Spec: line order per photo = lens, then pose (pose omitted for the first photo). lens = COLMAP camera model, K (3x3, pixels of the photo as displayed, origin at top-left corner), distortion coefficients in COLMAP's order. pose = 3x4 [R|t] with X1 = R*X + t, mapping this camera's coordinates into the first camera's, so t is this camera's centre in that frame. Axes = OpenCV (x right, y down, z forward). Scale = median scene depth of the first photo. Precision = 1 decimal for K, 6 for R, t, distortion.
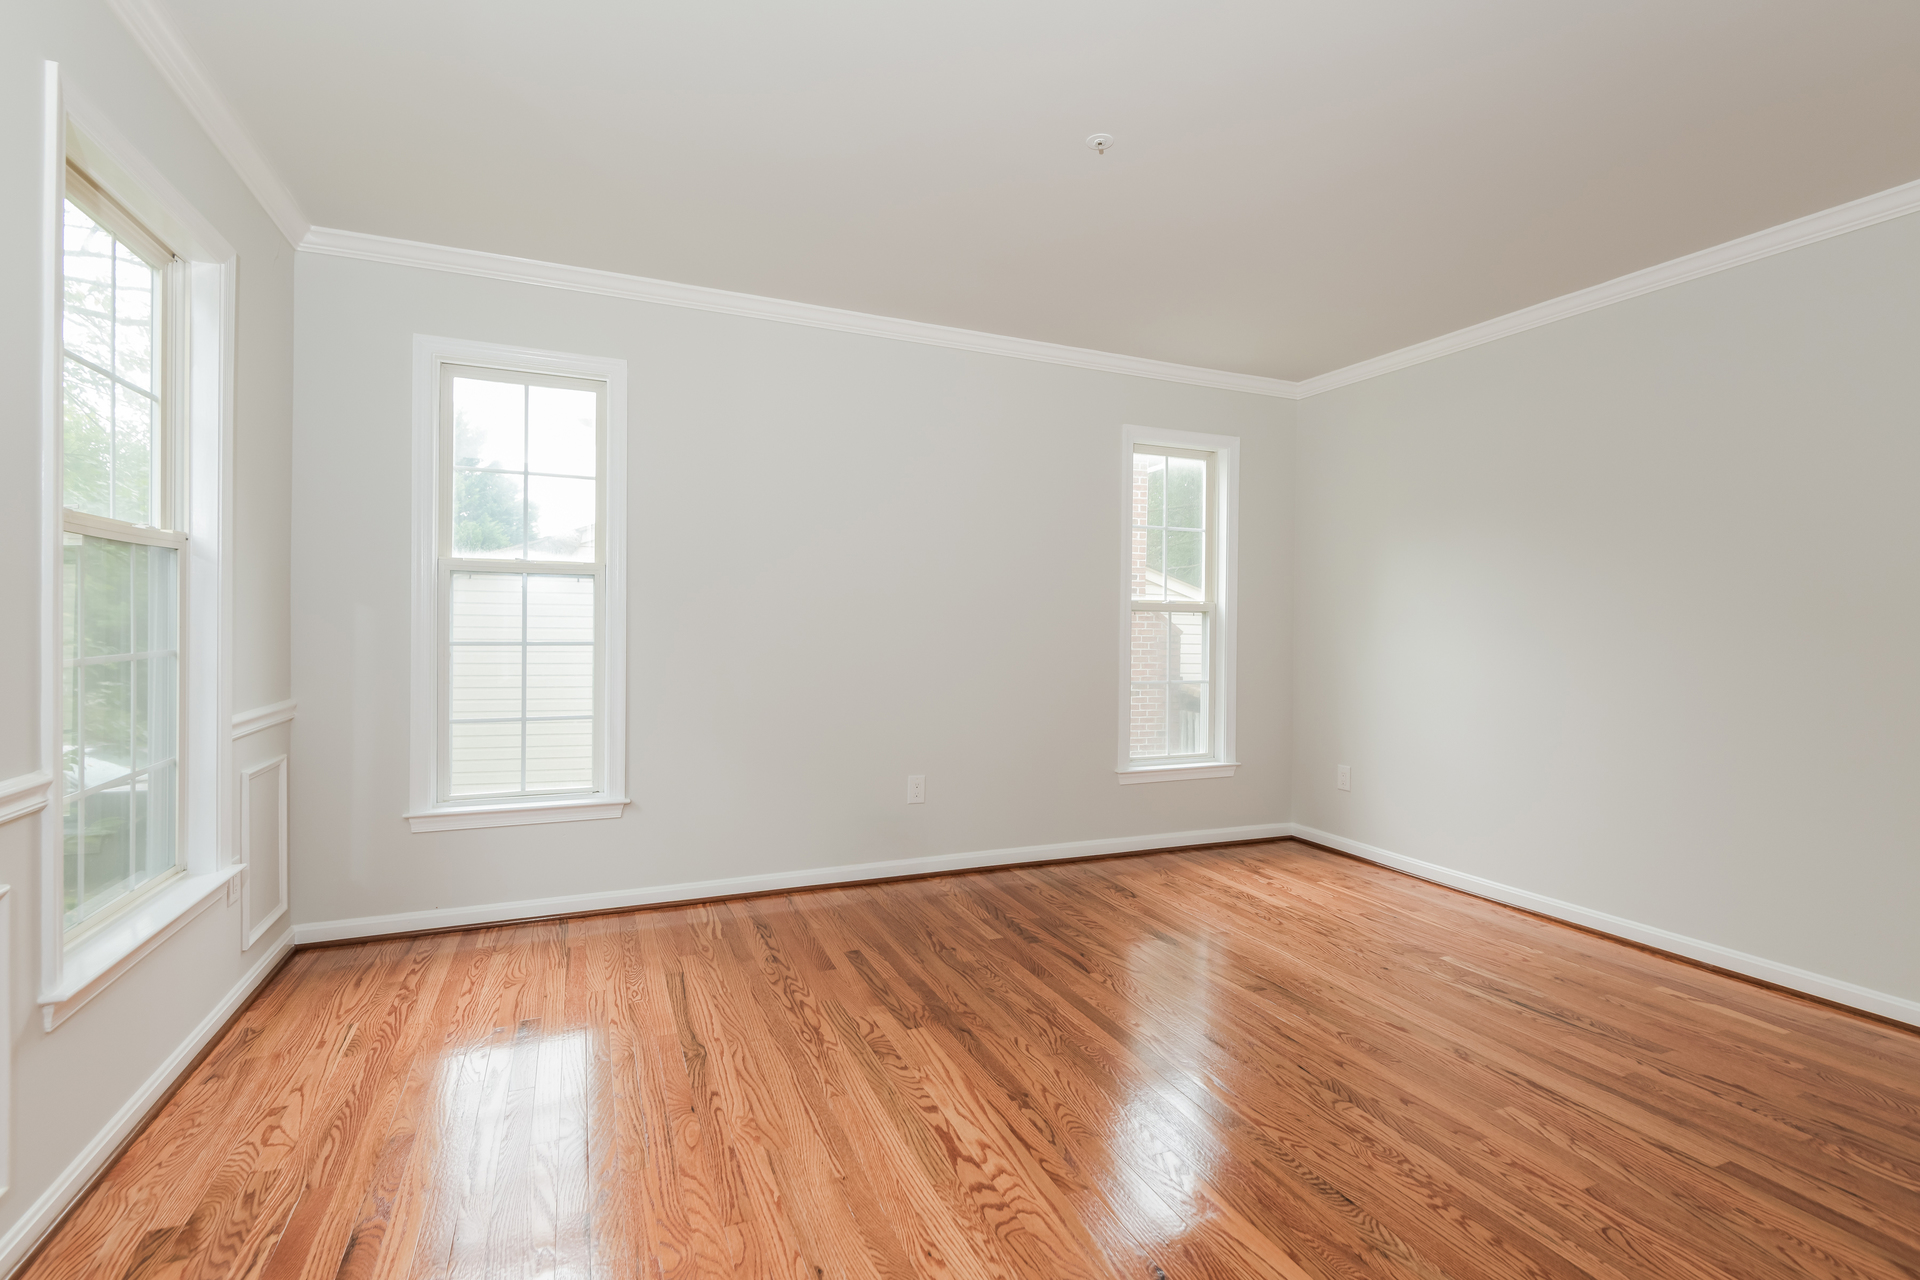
lens RADIAL K [[887.5, 0, 965.5], [0, 887.5, 621.6], [0, 0, 1]] dist [0.000385, -0.012151]
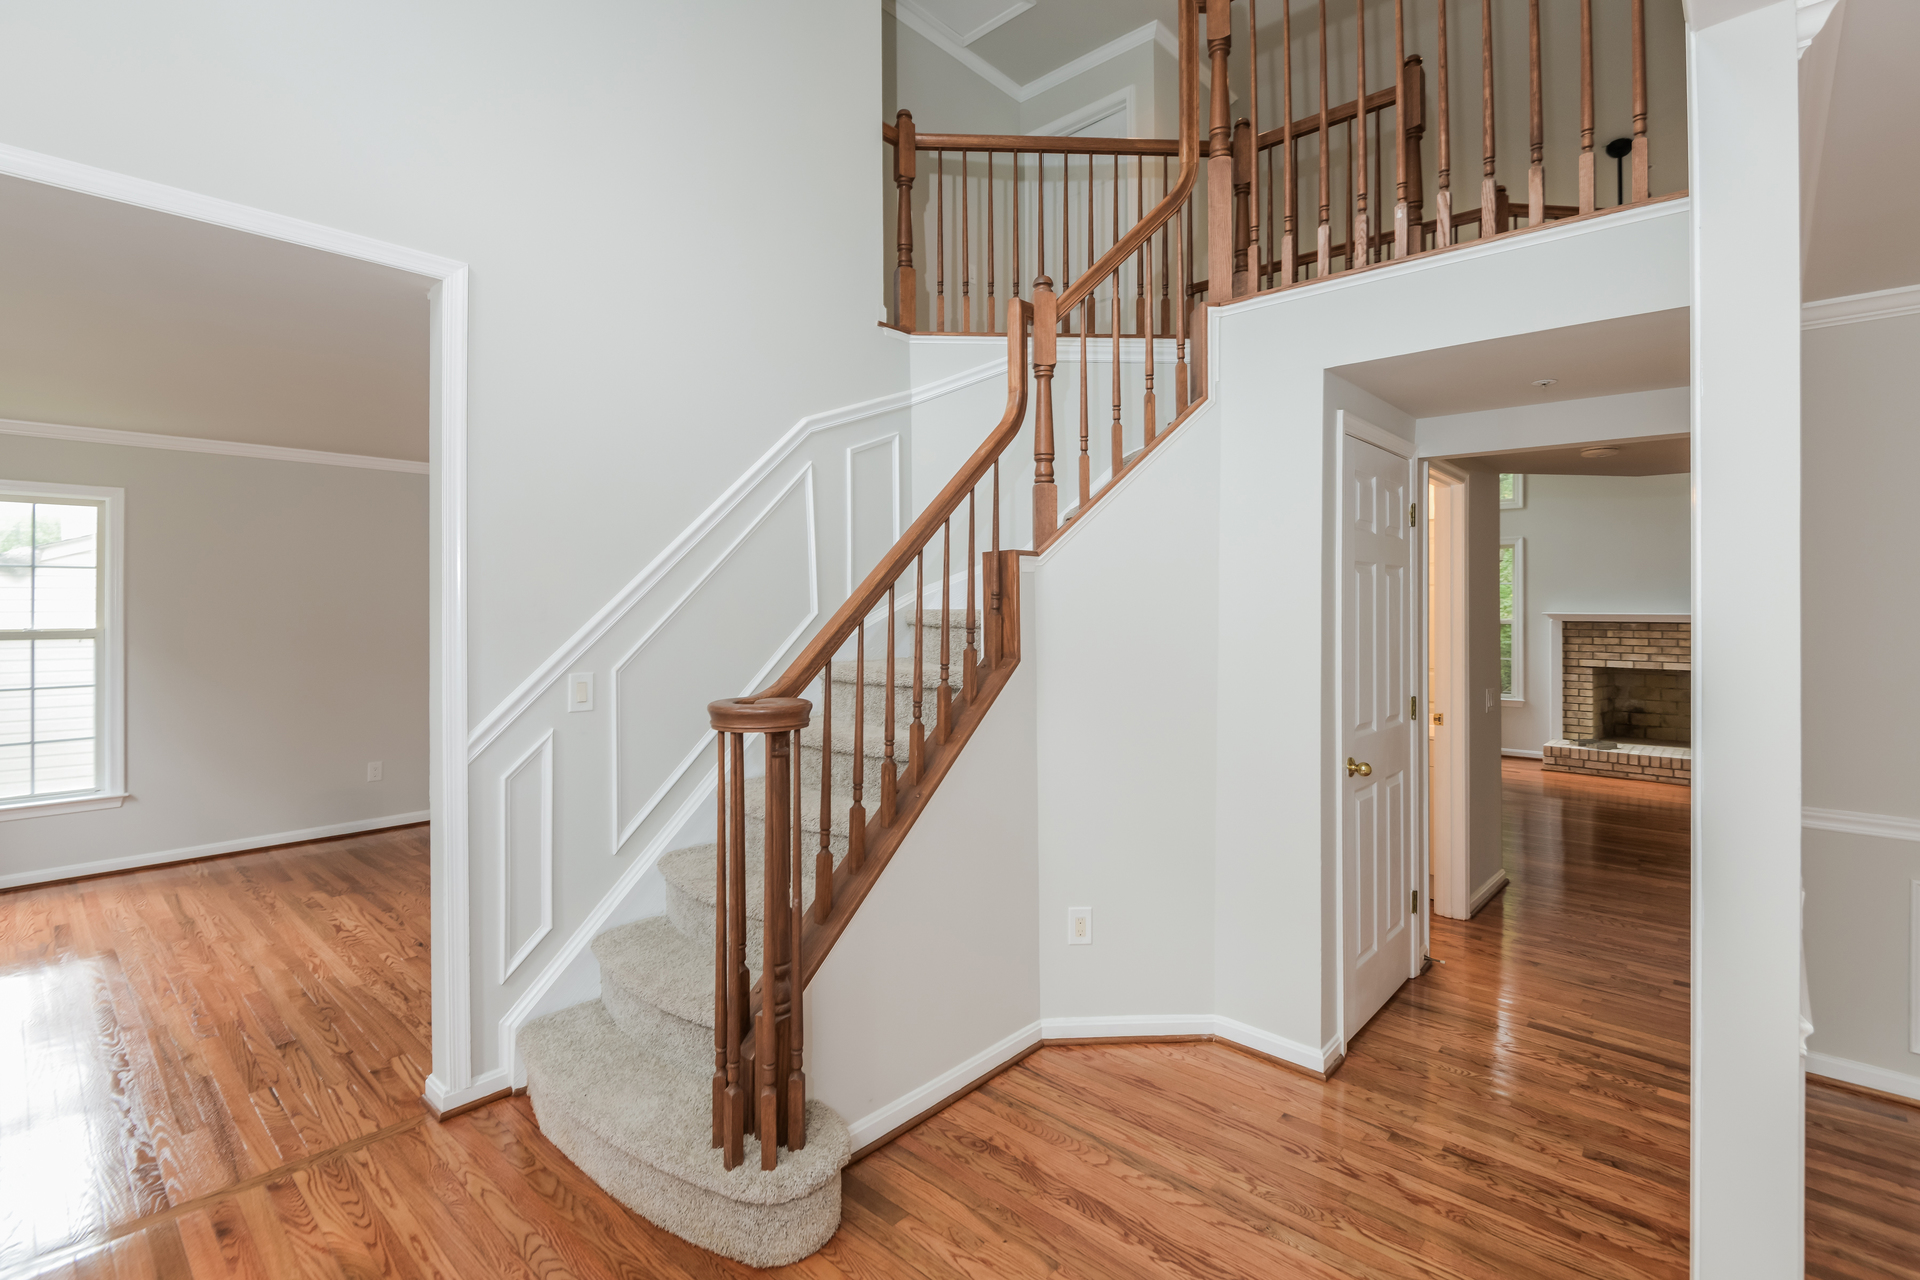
lens RADIAL K [[892.5, 0, 959.7], [0, 892.5, 598.4], [0, 0, 1]] dist [-0.004638, -0.001381]
pose [[0.913795, -0.008324, 0.406089, 0.374155], [0.010740, 0.999936, -0.003672, -0.131730], [-0.406033, 0.007717, 0.913826, -1.197062]]
